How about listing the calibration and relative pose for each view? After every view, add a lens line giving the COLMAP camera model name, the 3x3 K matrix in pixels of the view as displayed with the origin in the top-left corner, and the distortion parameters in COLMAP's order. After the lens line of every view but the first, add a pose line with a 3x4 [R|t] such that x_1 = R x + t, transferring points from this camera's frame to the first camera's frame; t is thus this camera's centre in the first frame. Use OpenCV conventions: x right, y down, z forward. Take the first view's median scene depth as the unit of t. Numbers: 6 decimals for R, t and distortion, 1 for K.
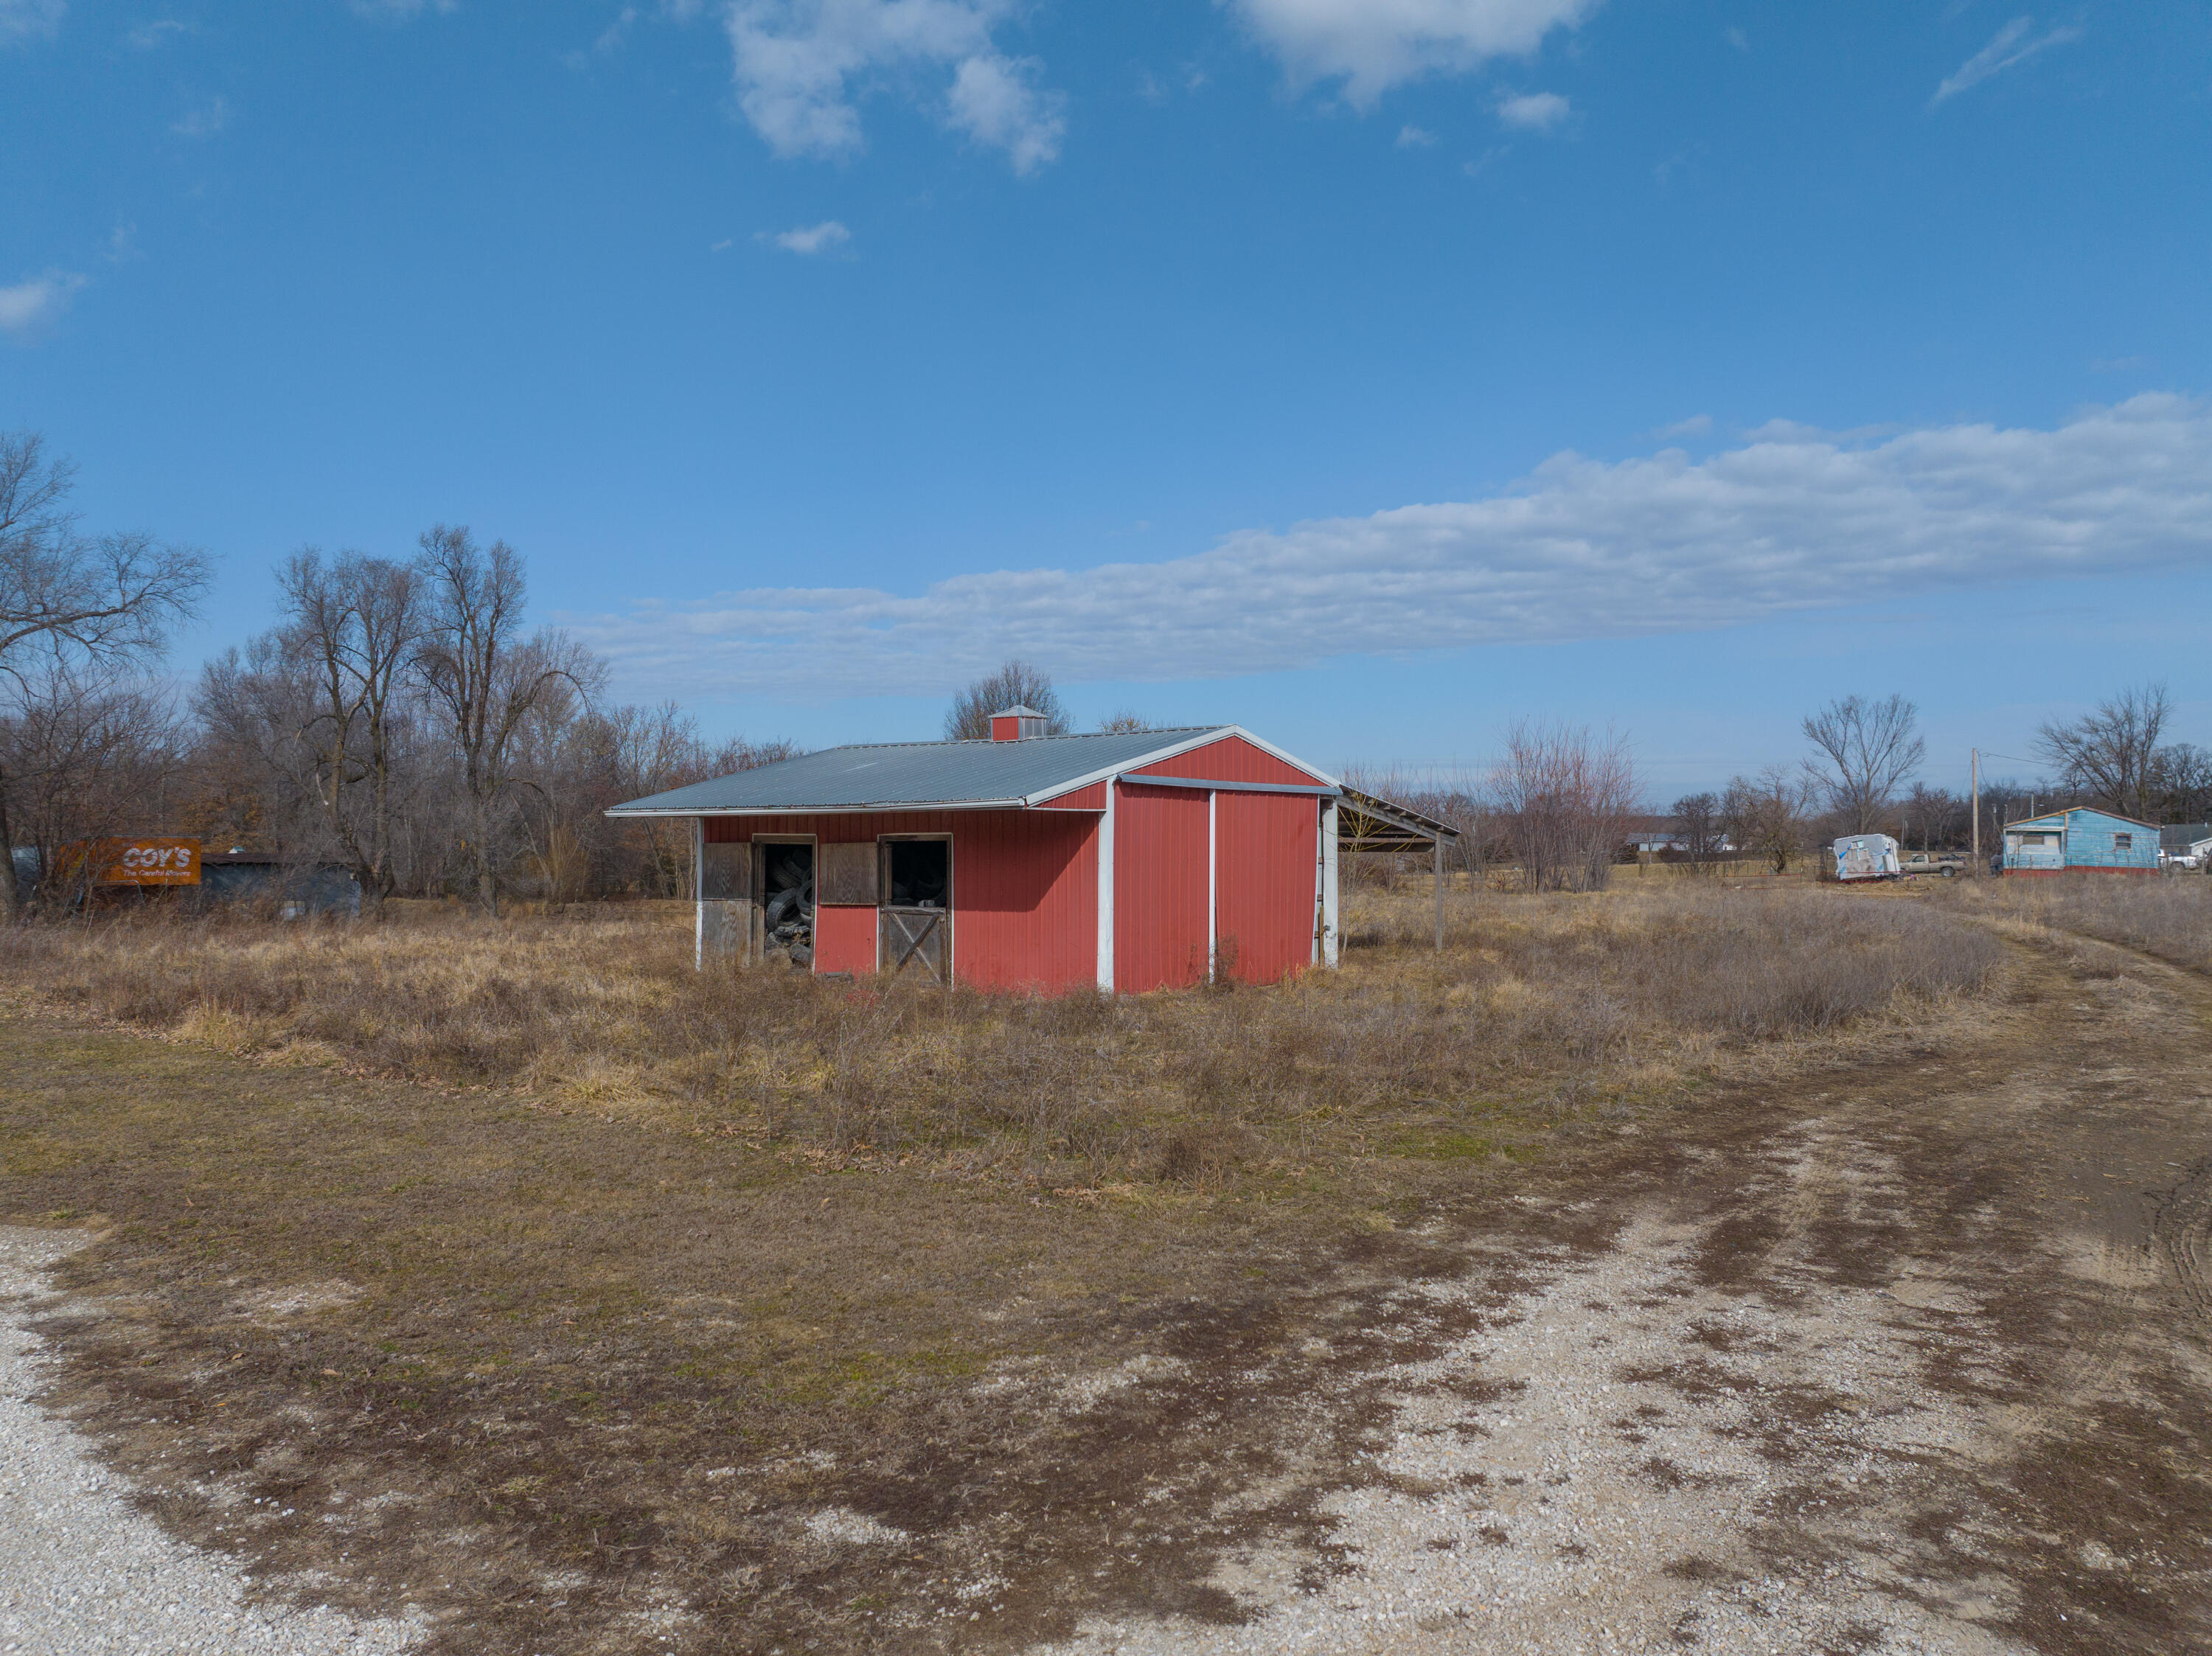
lens RADIAL K [[1553.9, 0, 1105.1], [0, 1553.9, 828.0], [0, 0, 1]] dist [-0.013416, 0.001635]
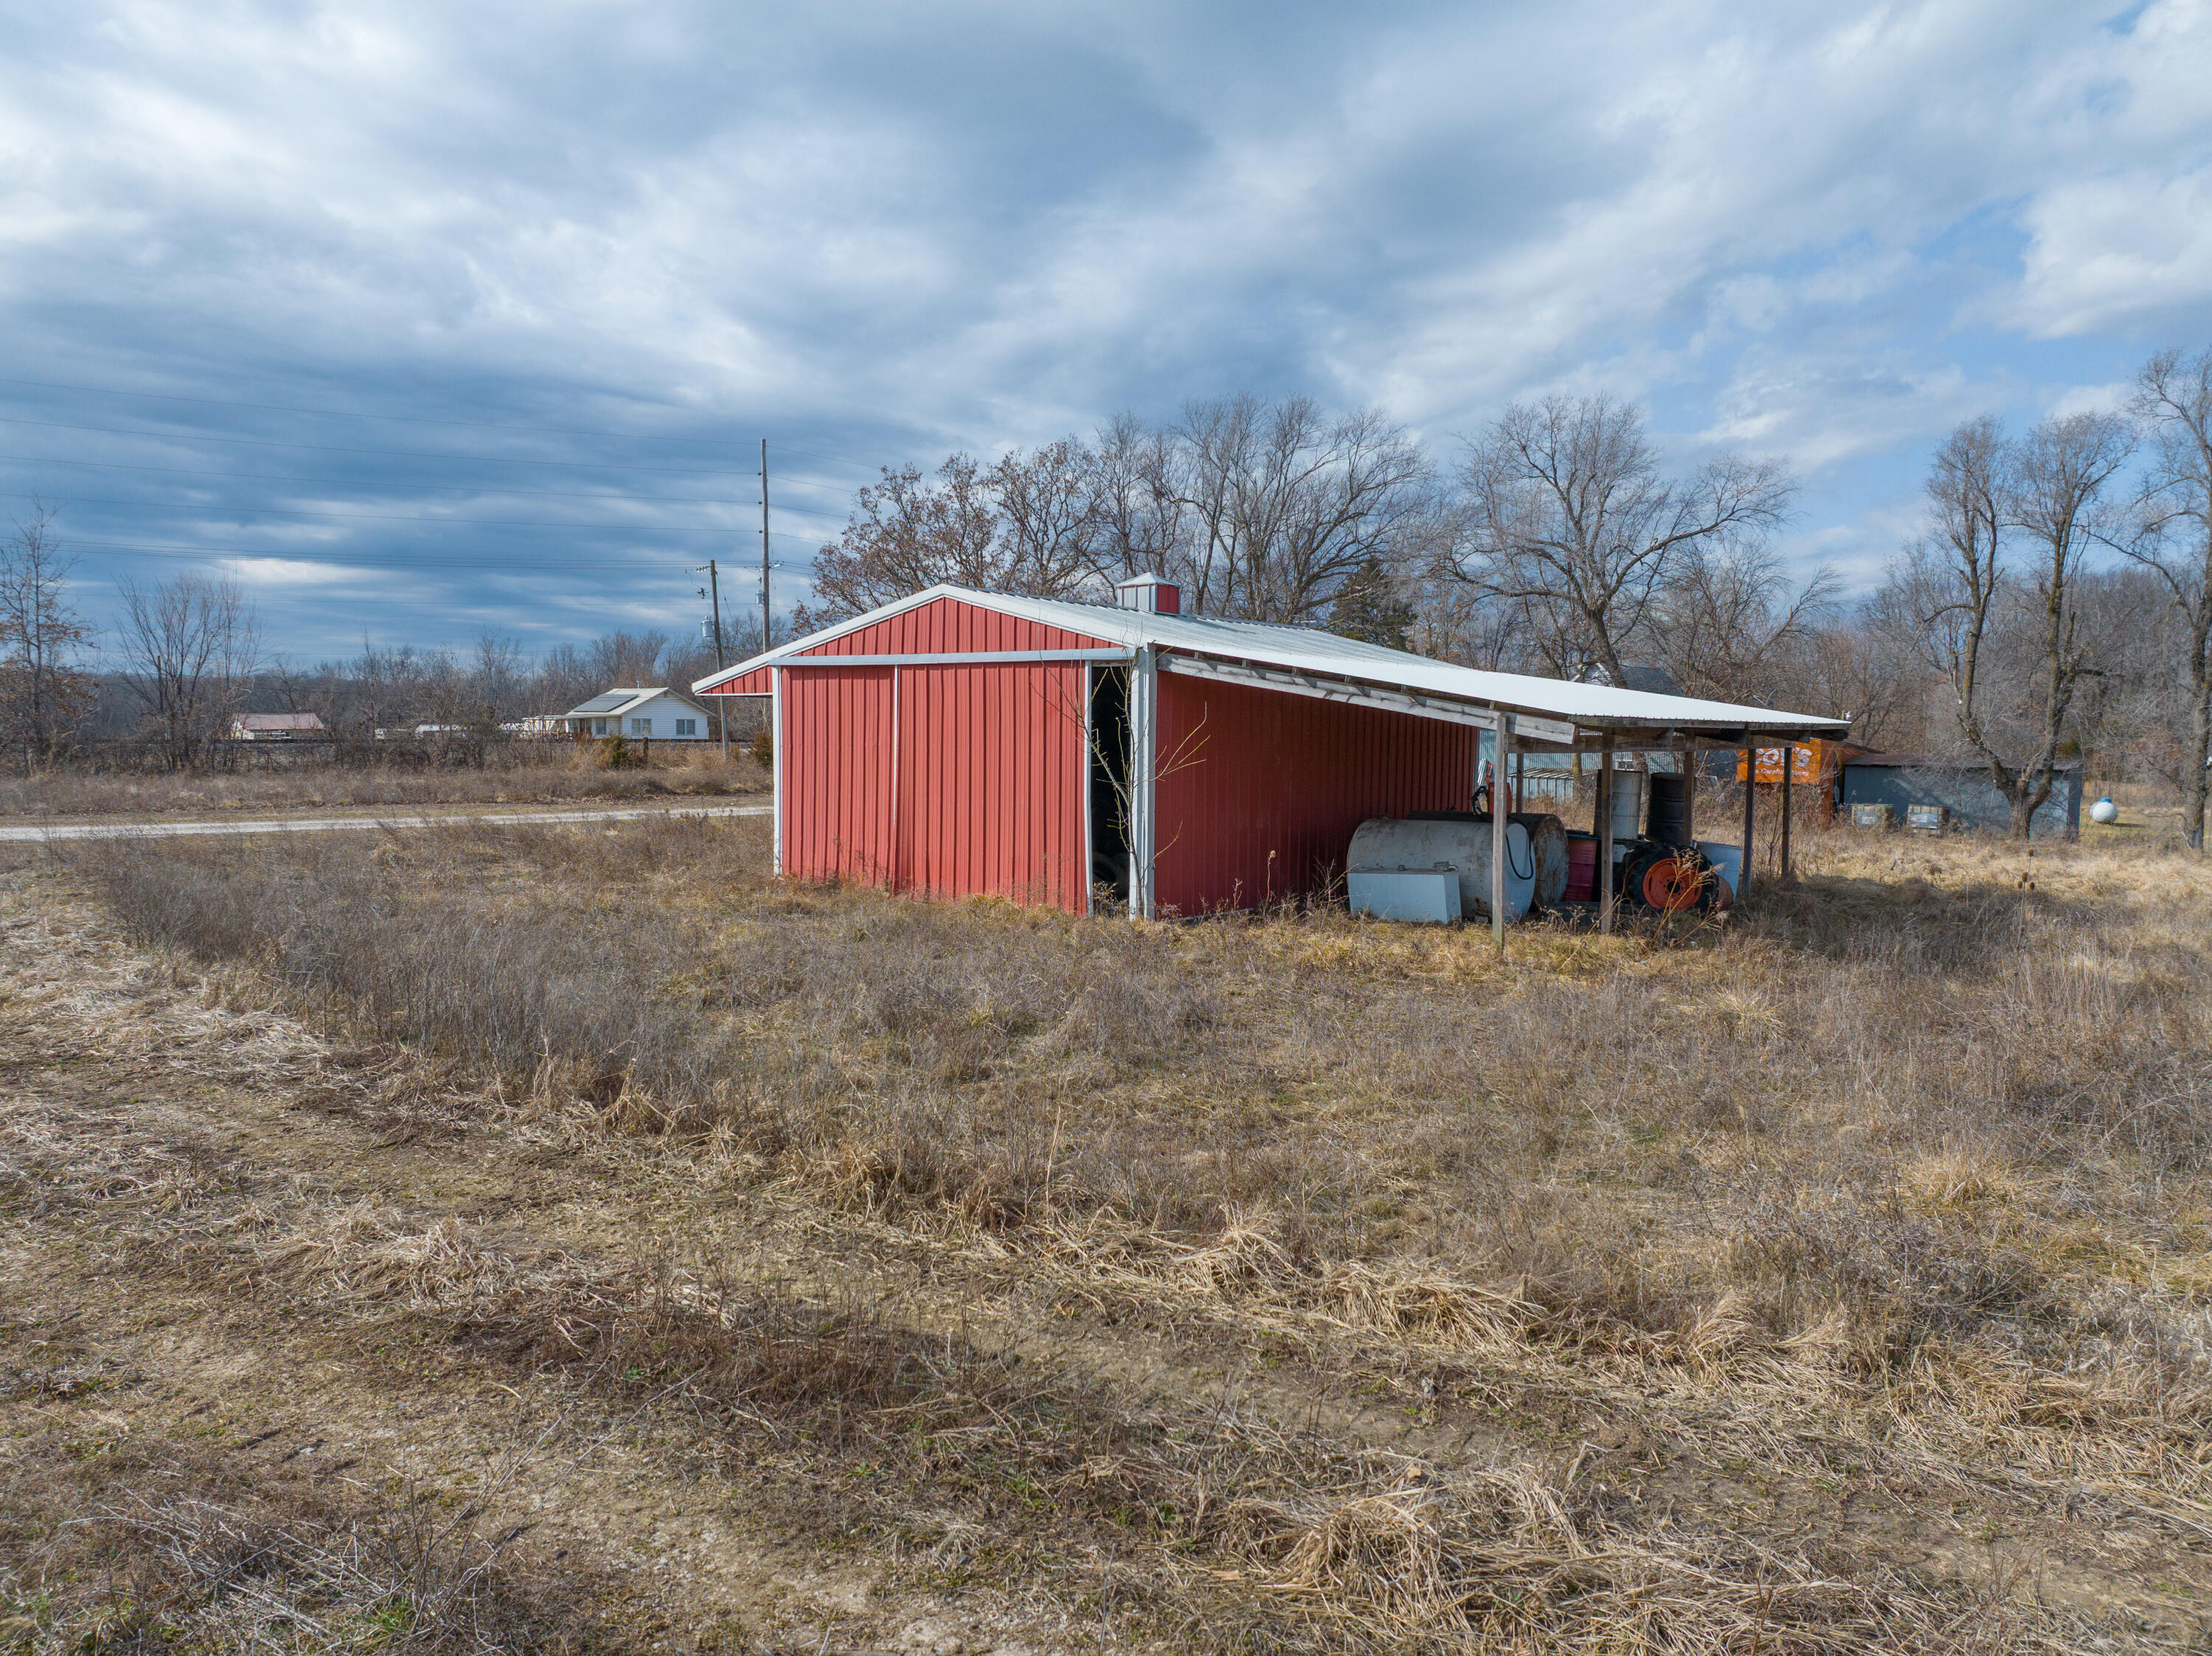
lens RADIAL K [[1553.9, 0, 1105.7], [0, 1553.9, 825.6], [0, 0, 1]] dist [-0.013416, 0.001635]
pose [[-0.128372, 0.059942, -0.989913, 0.909479], [-0.011442, 0.998016, 0.061916, 0.008844], [0.991660, 0.019275, -0.127431, 1.234627]]
